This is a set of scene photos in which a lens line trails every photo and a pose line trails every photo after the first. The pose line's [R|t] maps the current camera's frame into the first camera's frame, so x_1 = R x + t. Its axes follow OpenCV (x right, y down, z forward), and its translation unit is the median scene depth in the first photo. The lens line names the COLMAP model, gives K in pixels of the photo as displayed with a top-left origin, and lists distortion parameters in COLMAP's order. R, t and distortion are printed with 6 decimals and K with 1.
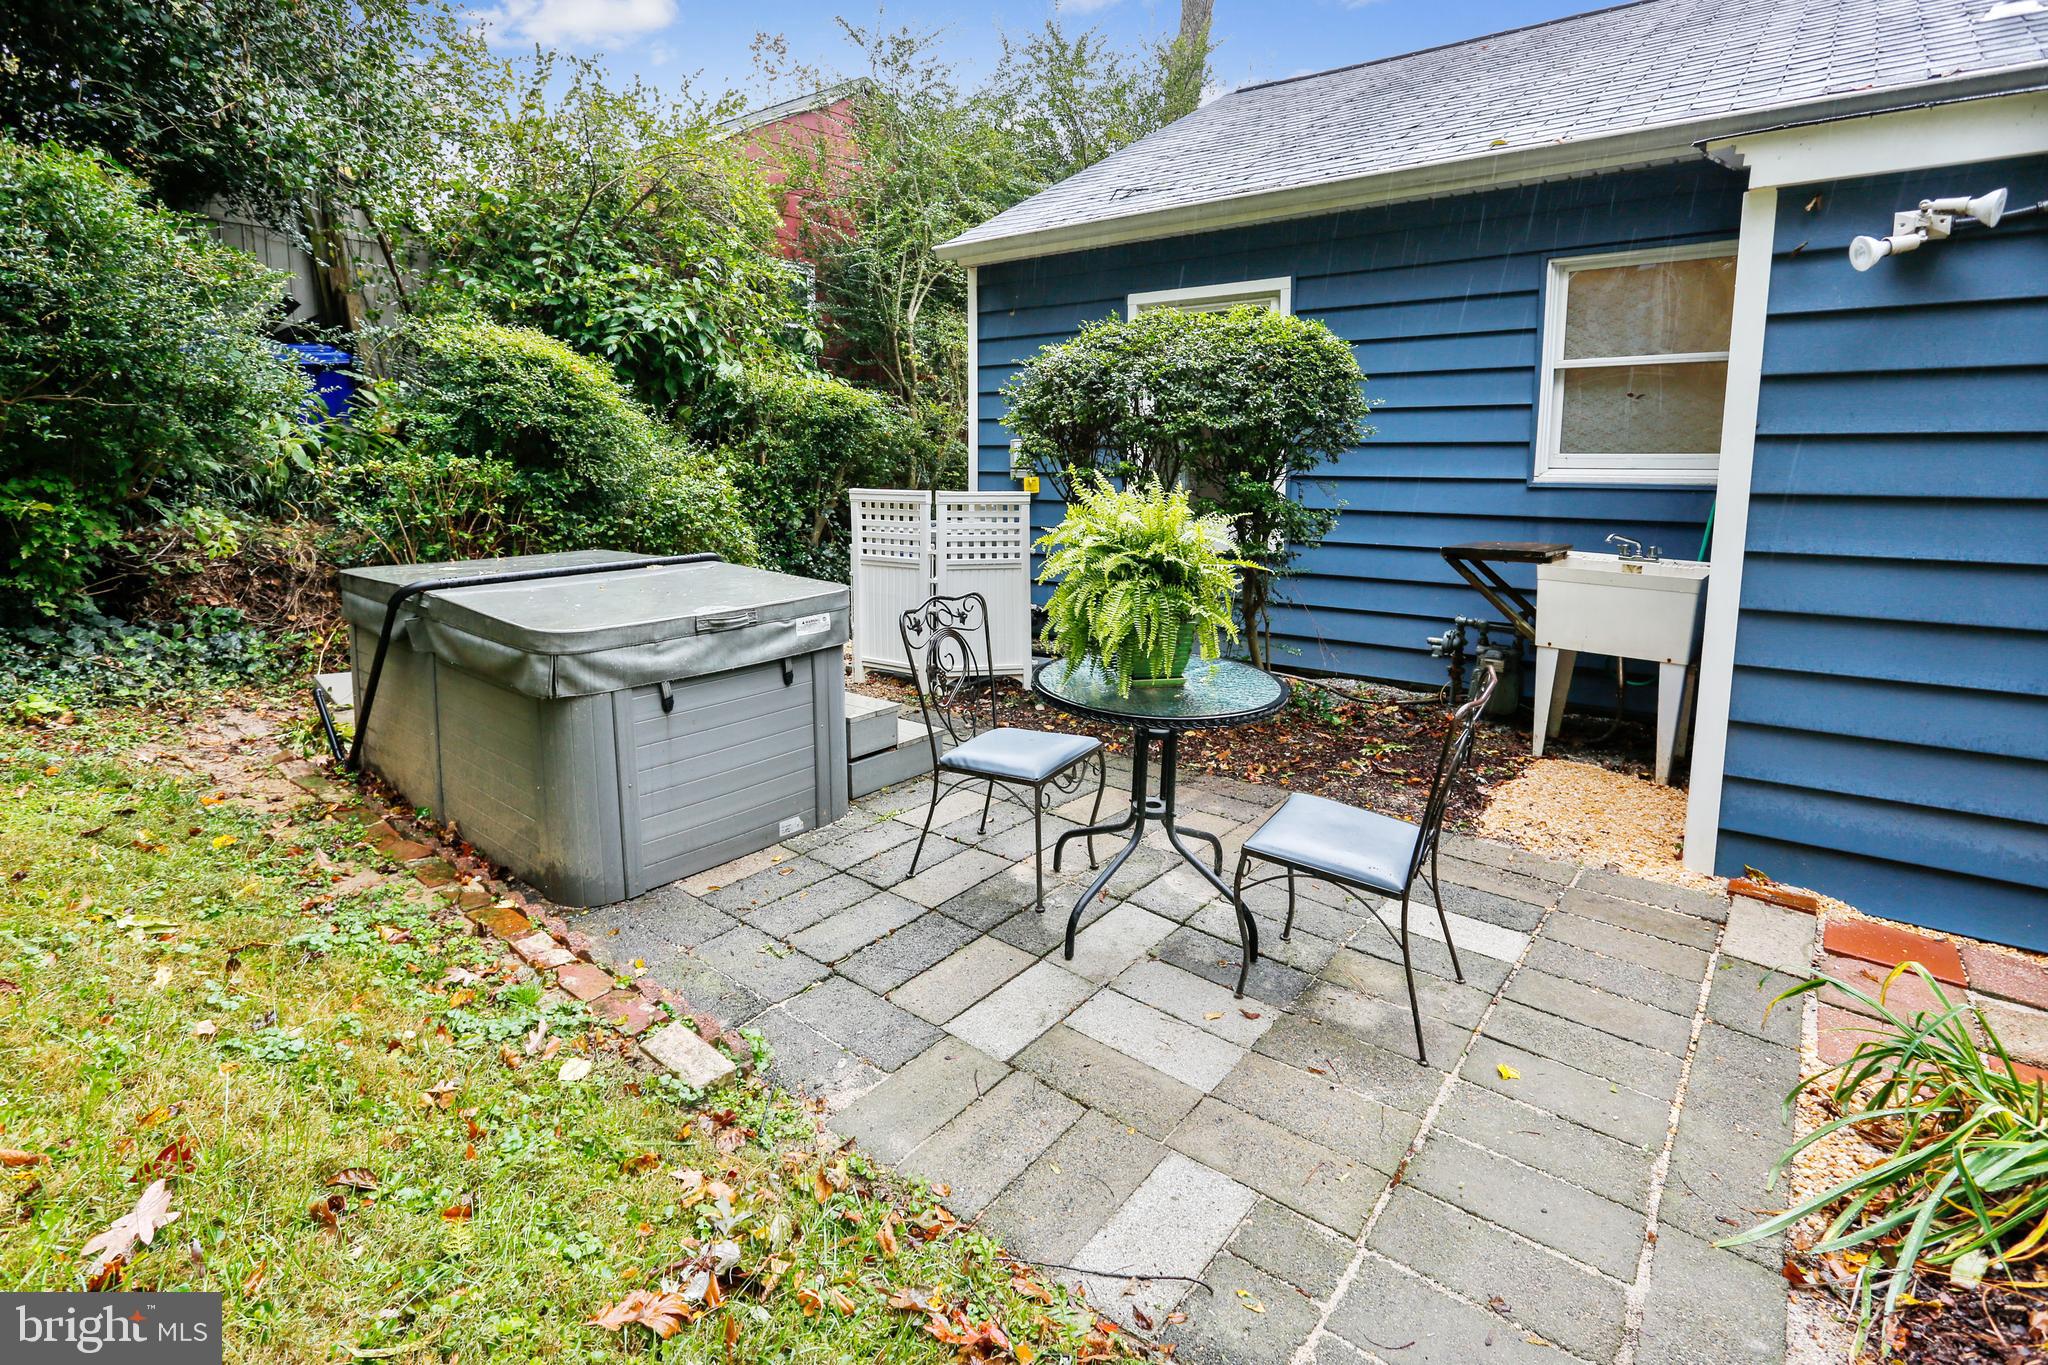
lens RADIAL K [[1024.0, 0, 1012.5], [0, 1024.0, 584.5], [0, 0, 1]] dist [0.001737, 0.000506]
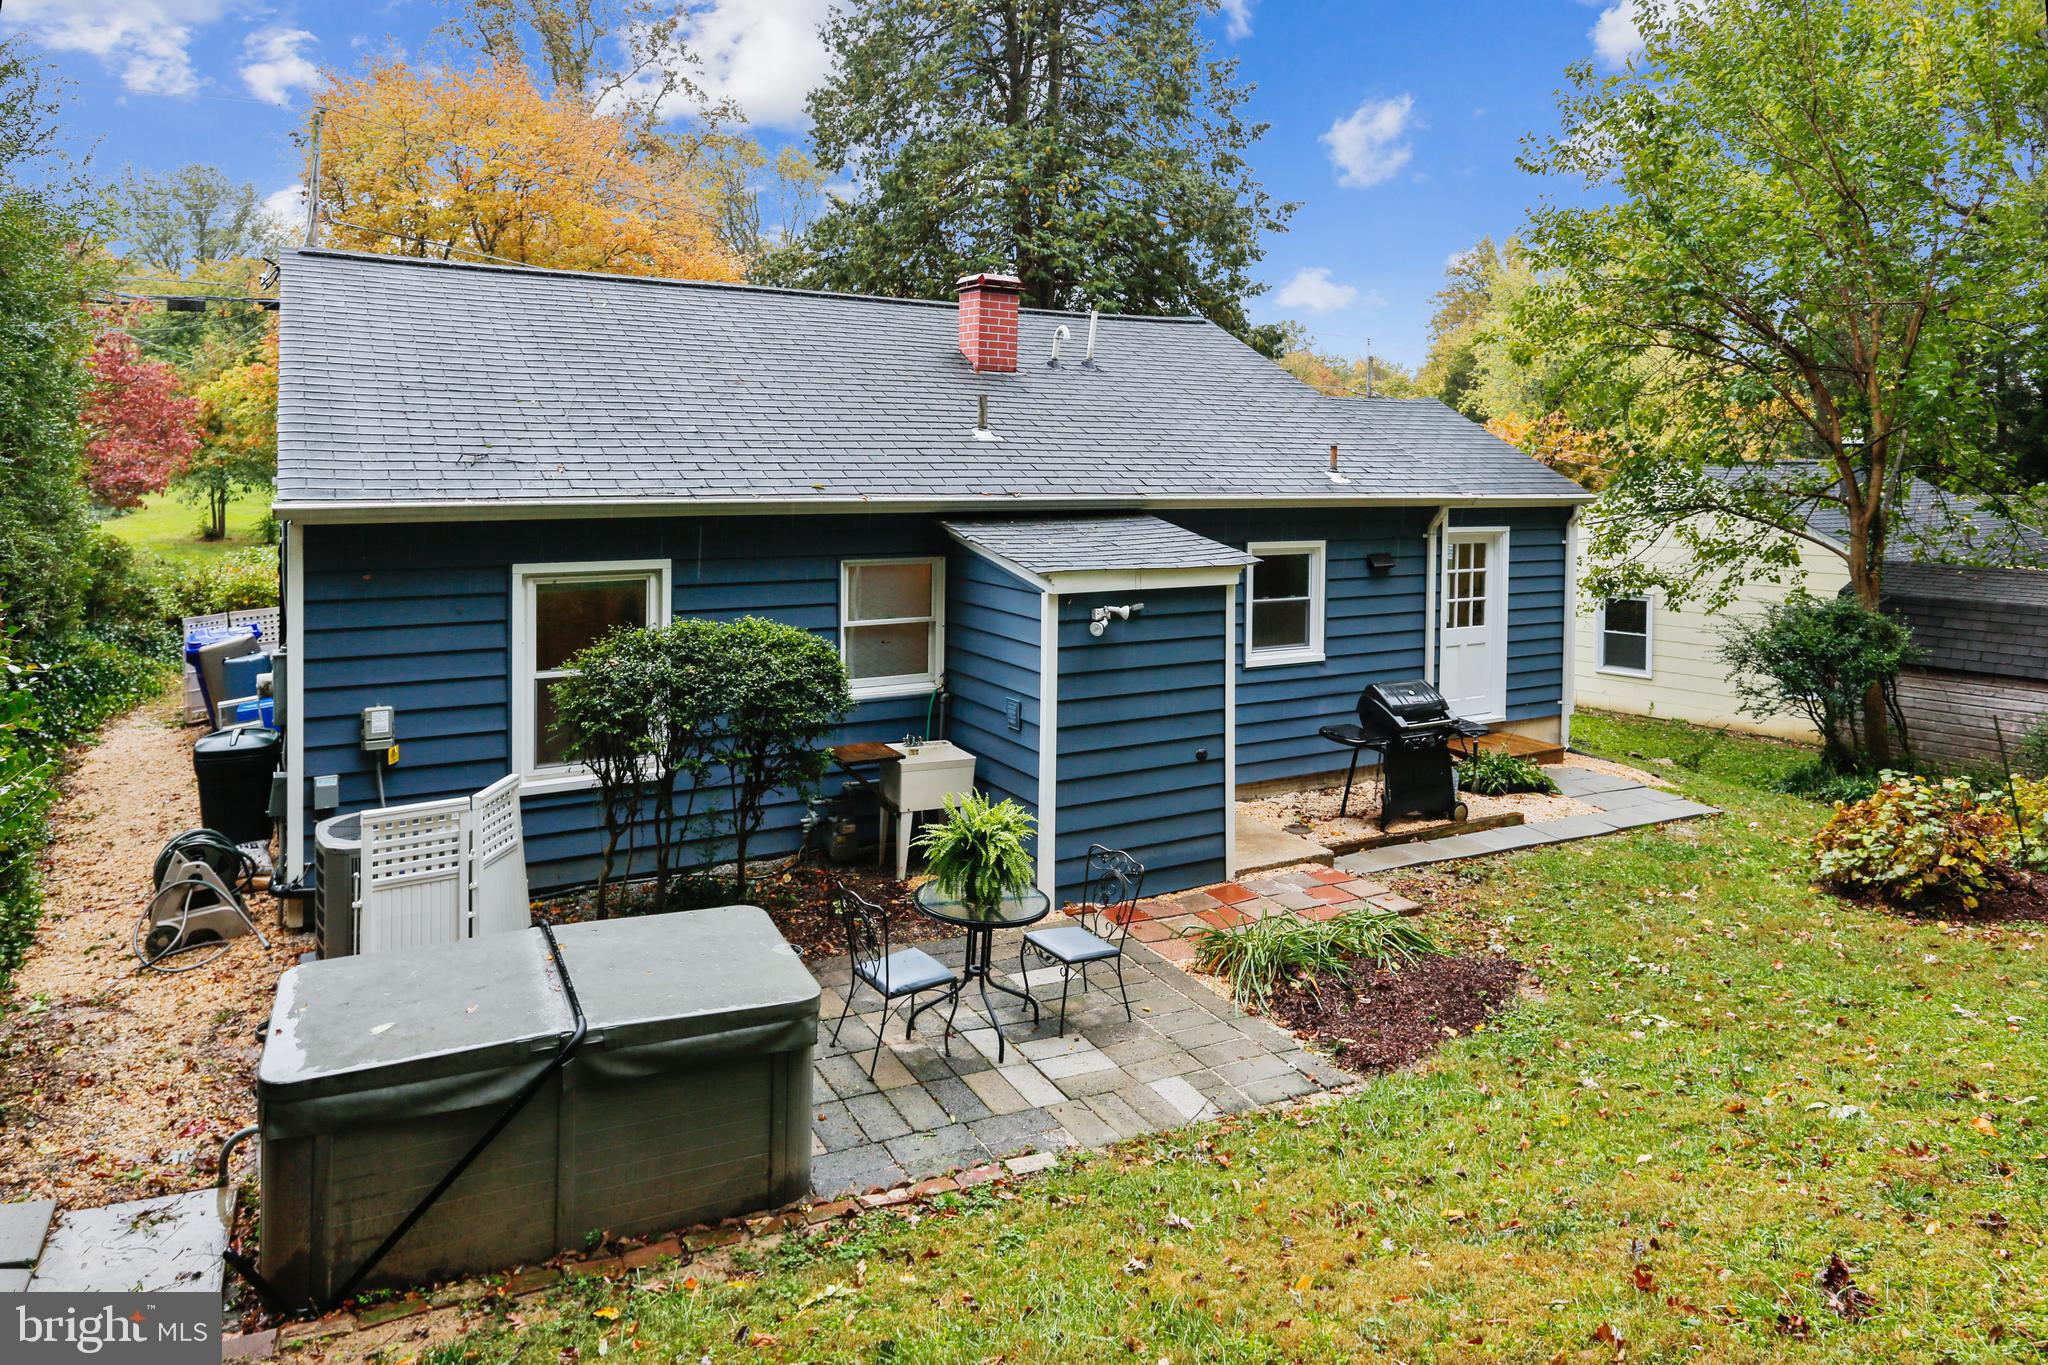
lens RADIAL K [[1287.7, 0, 1044.4], [0, 1287.7, 500.8], [0, 0, 1]] dist [0.000275, -0.007792]
pose [[0.373072, -0.025029, 0.927465, -1.378117], [0.104906, 0.994363, -0.015364, -0.403940], [-0.921853, 0.103029, 0.373595, -0.029217]]
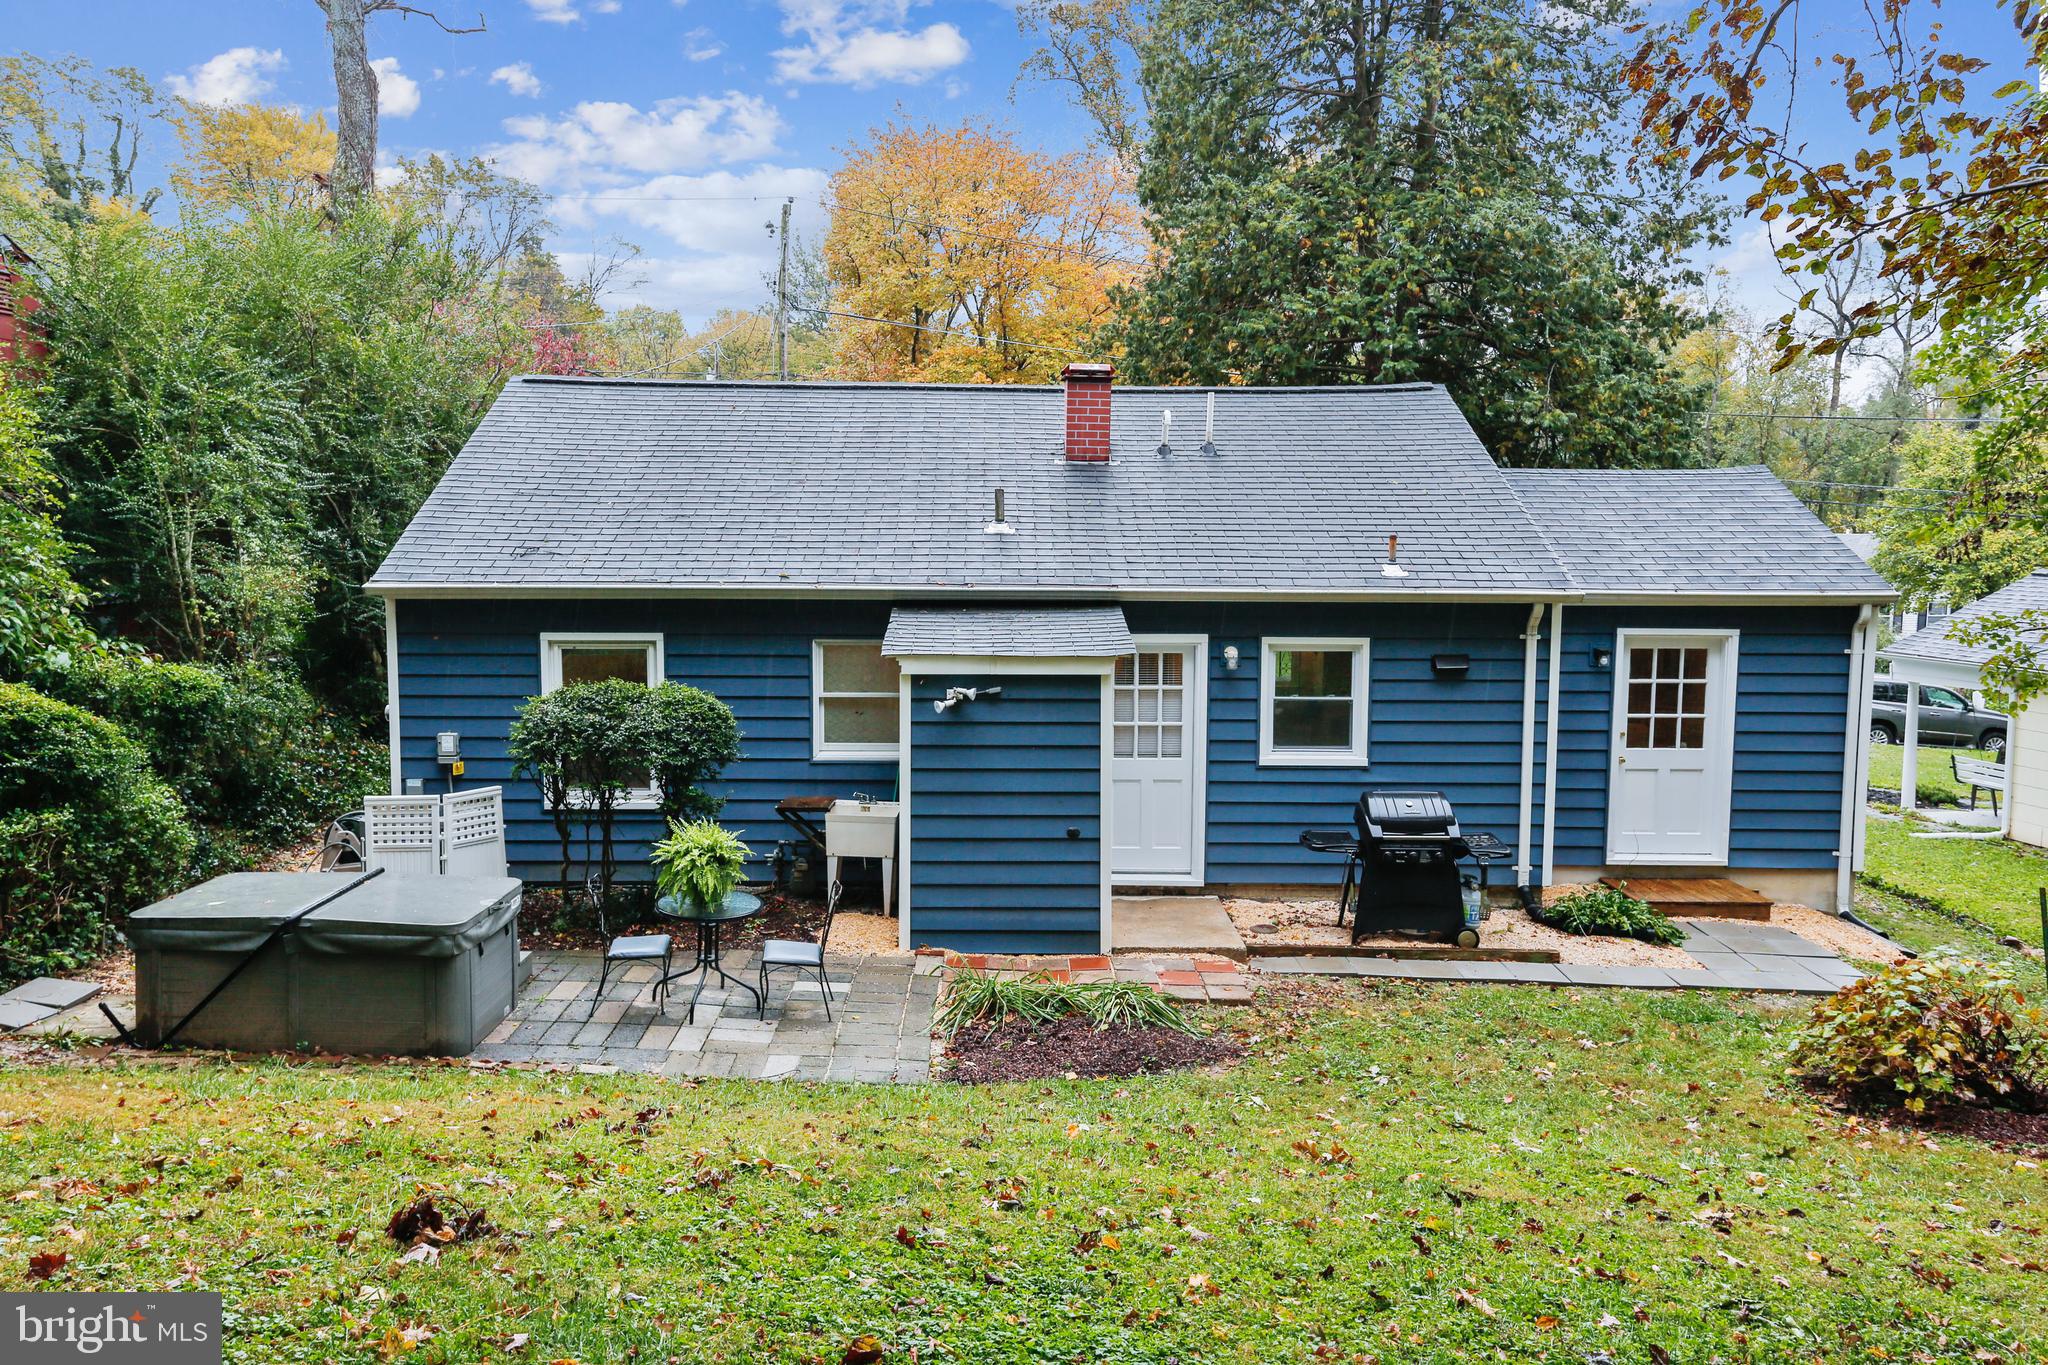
lens RADIAL K [[1549.6, 0, 1026.1], [0, 1549.6, 692.9], [0, 0, 1]] dist [0.074707, 0.014704]
pose [[0.774288, -0.064321, 0.629556, -1.075615], [0.071119, 0.997363, 0.014430, -0.276231], [-0.628824, 0.033600, 0.776821, -1.599137]]
